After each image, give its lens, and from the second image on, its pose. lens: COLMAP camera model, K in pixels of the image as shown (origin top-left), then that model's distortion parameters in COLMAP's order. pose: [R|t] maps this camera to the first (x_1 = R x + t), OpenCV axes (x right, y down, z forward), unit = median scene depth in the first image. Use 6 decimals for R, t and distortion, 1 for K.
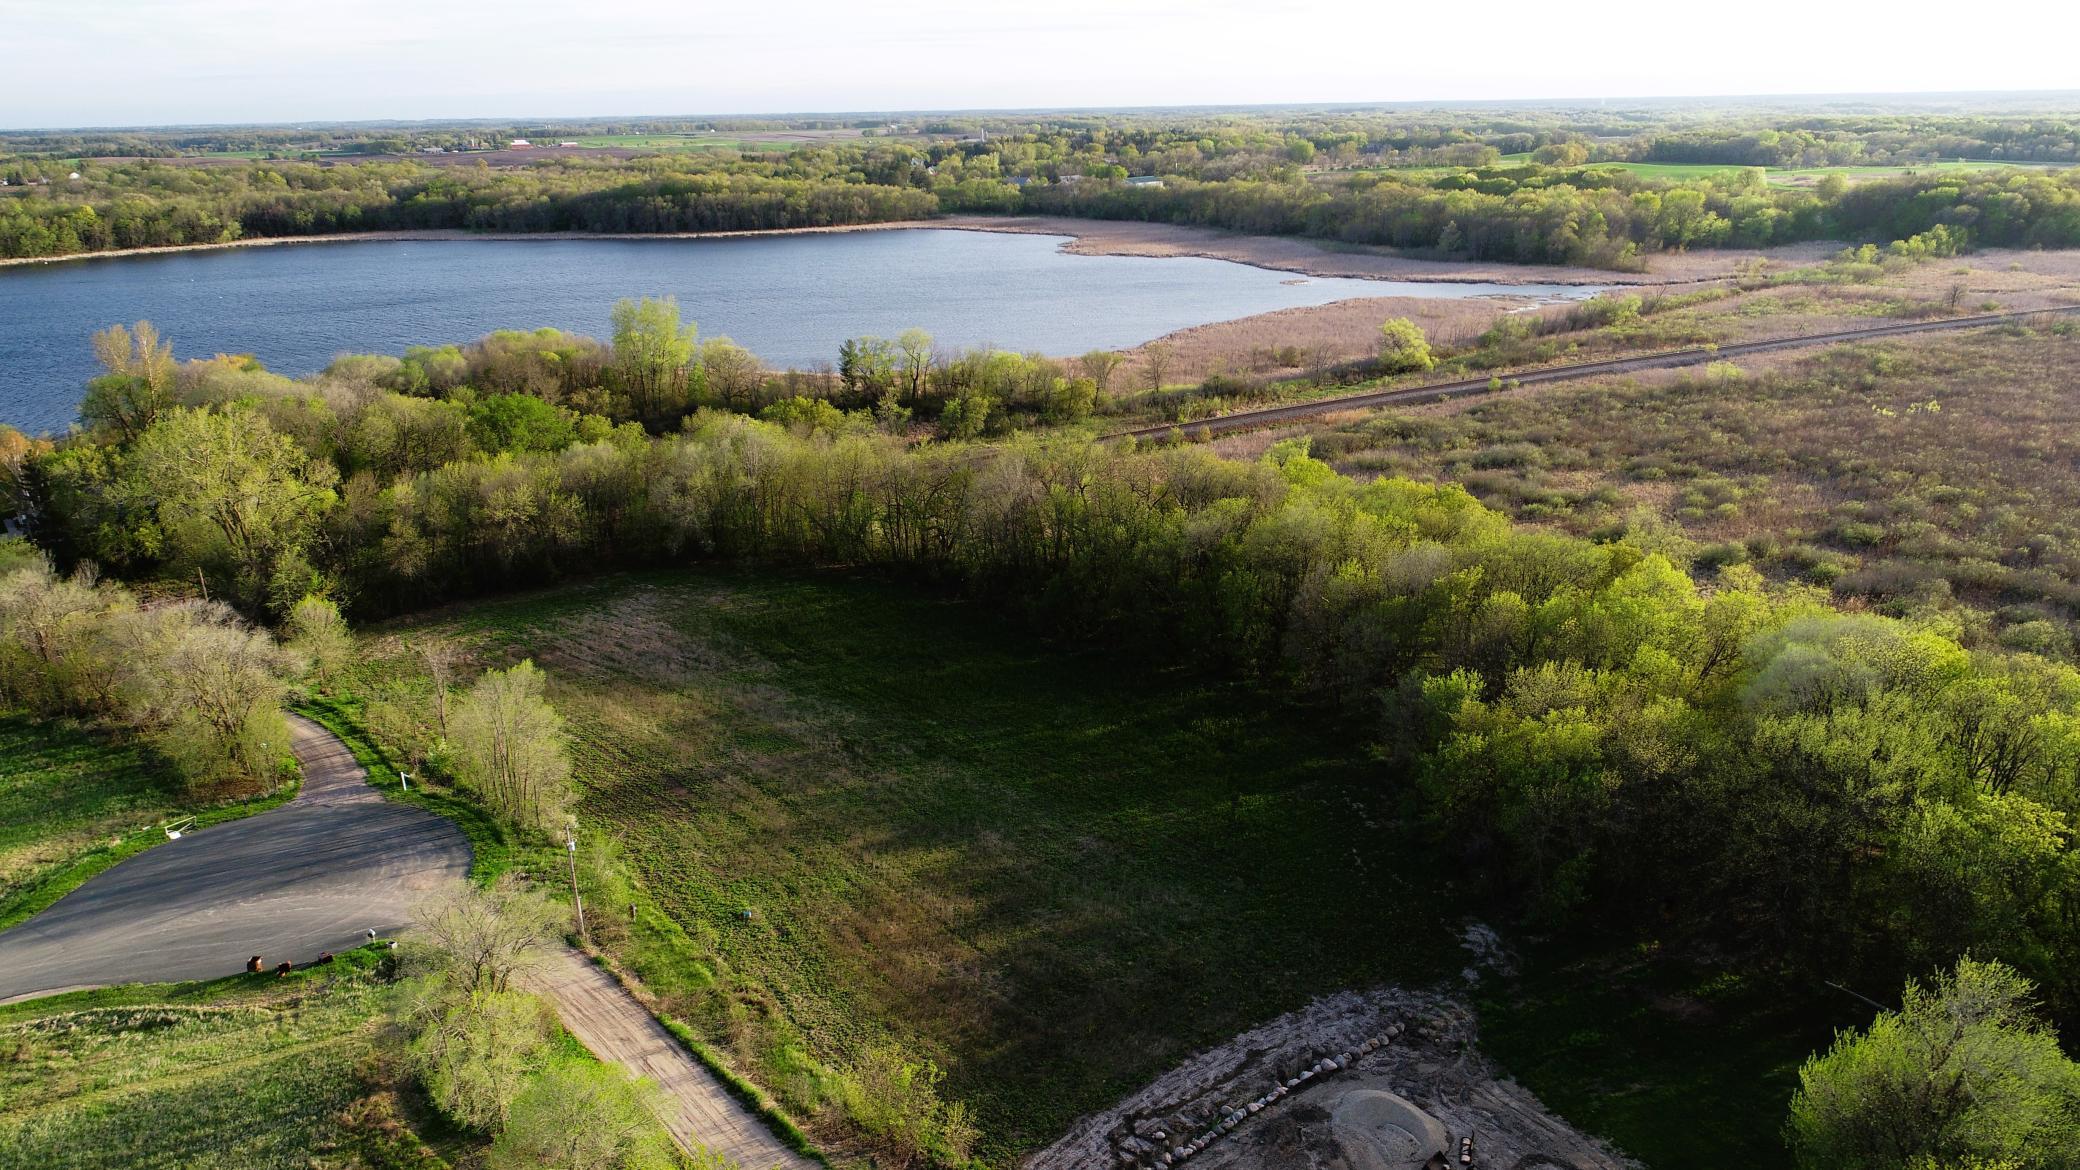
lens RADIAL K [[1424.1, 0, 1048.2], [0, 1424.1, 568.7], [0, 0, 1]] dist [-0.000839, 0.003001]
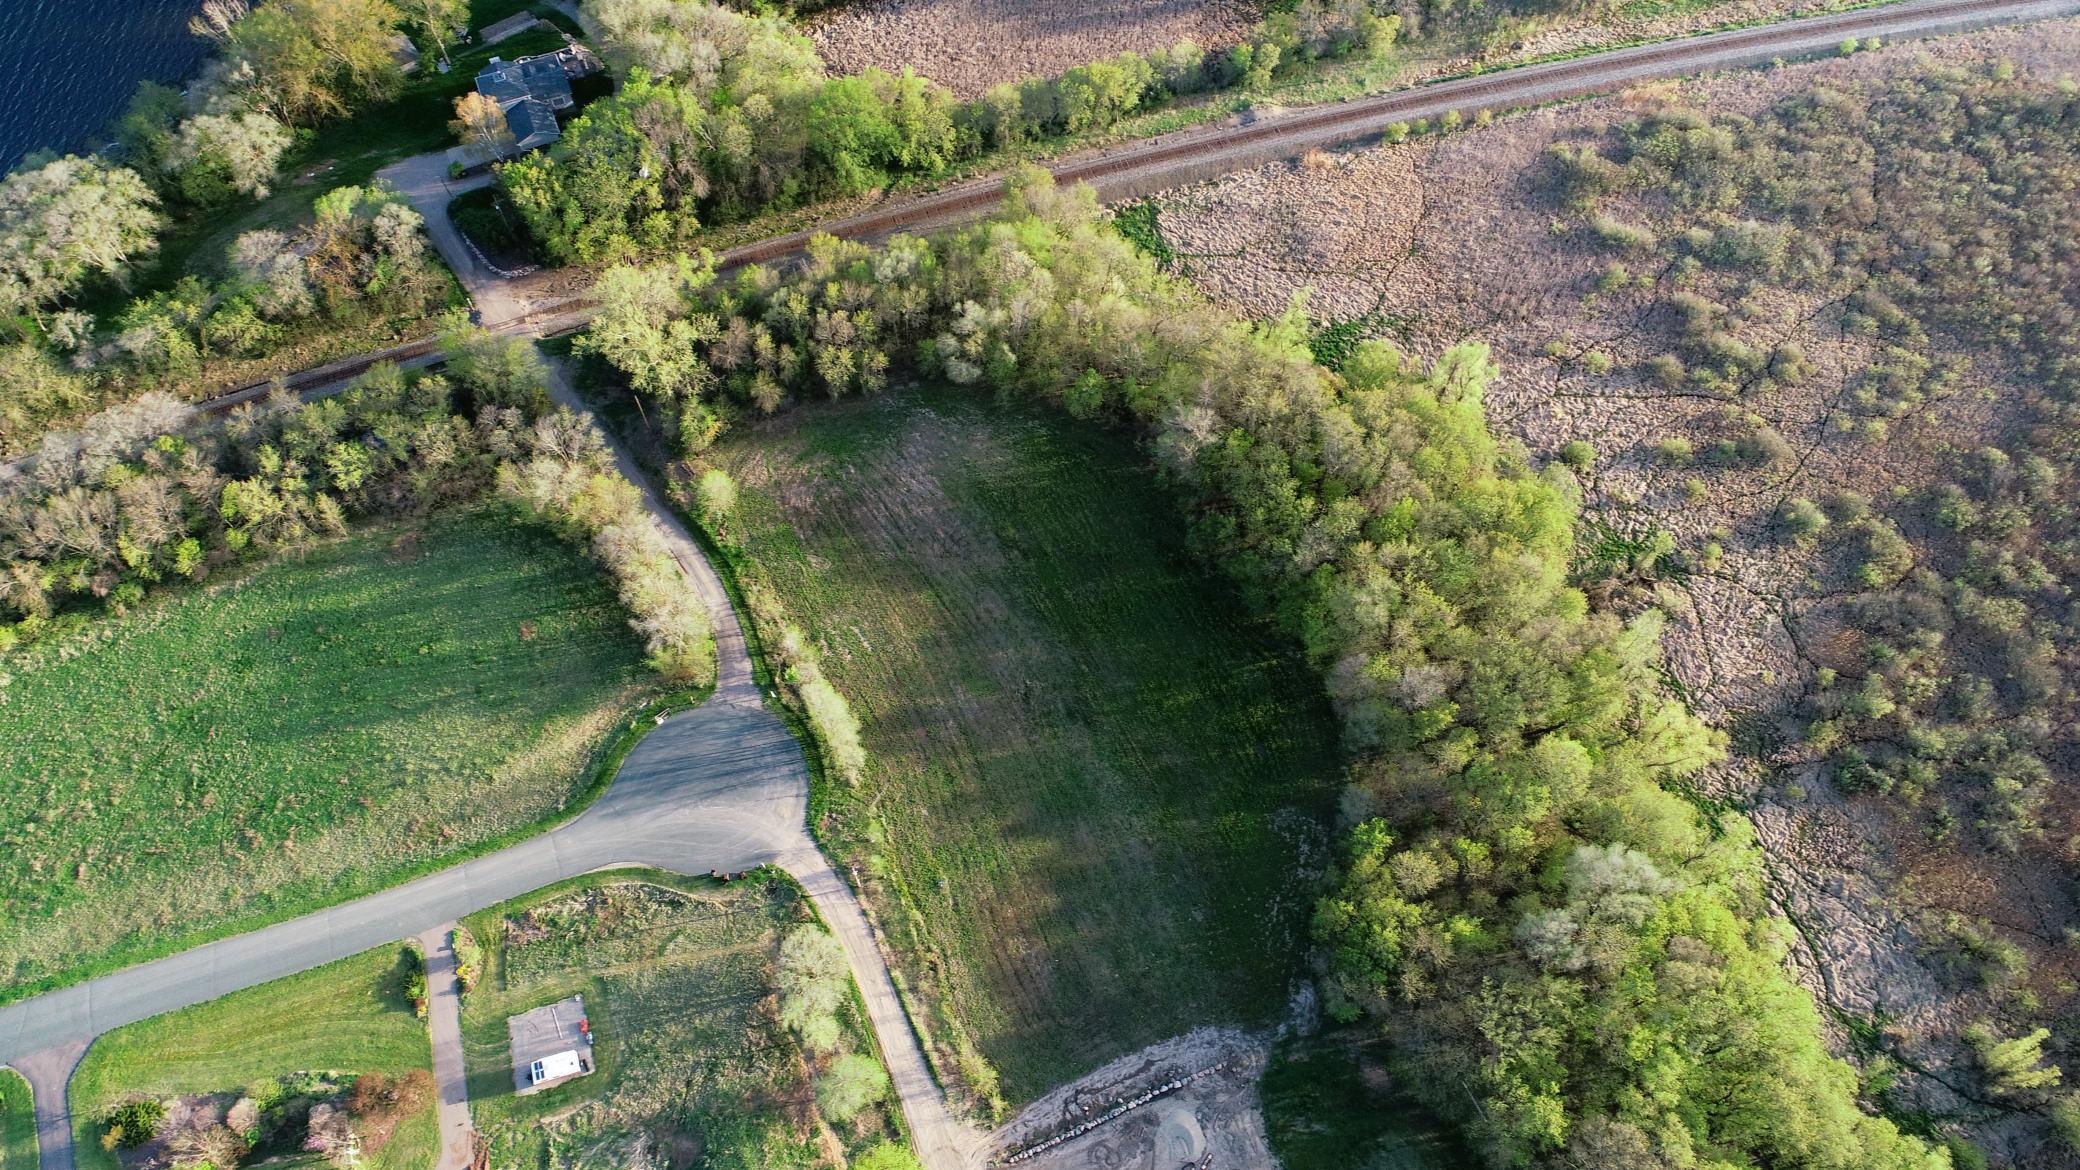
lens RADIAL K [[1424.1, 0, 1039.8], [0, 1424.1, 603.6], [0, 0, 1]] dist [-0.000839, 0.003001]
pose [[0.957634, 0.261267, -0.121149, 0.023415], [-0.109871, 0.720303, 0.684903, -0.572741], [0.266206, -0.642576, 0.718492, -0.051726]]
